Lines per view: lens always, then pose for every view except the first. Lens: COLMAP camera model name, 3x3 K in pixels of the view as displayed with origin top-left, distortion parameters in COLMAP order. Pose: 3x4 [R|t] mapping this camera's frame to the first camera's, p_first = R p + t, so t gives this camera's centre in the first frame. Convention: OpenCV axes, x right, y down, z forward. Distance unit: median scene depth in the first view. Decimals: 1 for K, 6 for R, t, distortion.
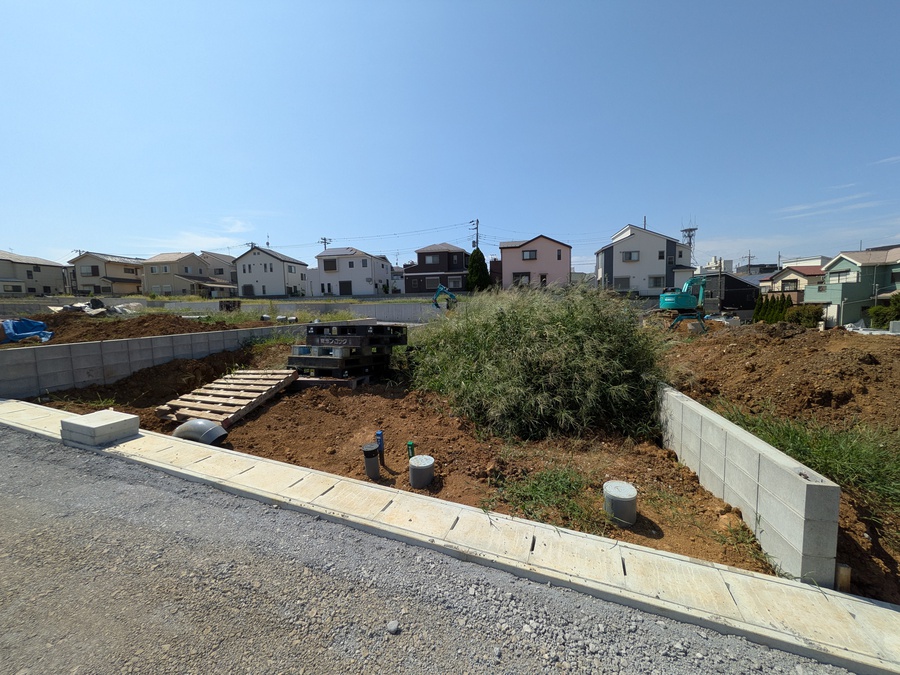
lens RADIAL K [[358.7, 0, 452.3], [0, 358.7, 337.4], [0, 0, 1]] dist [-0.002208, 0.000390]
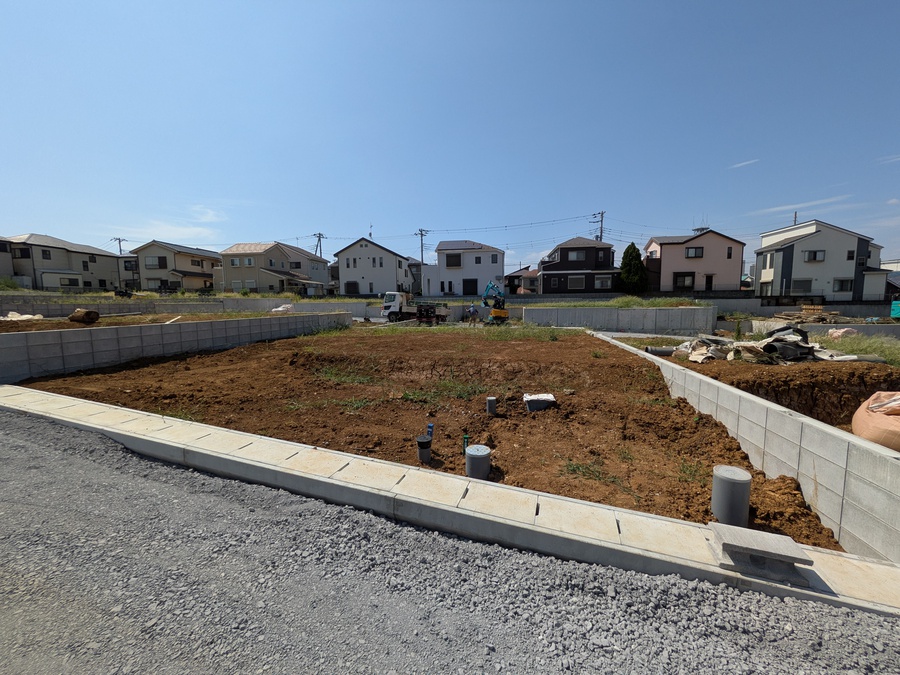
lens RADIAL K [[358.7, 0, 452.9], [0, 358.7, 337.7], [0, 0, 1]] dist [-0.002208, 0.000390]
pose [[0.999392, 0.007941, 0.033949, -0.398843], [-0.008345, 0.999896, 0.011779, -0.025339], [-0.033852, -0.012055, 0.999354, 0.134823]]
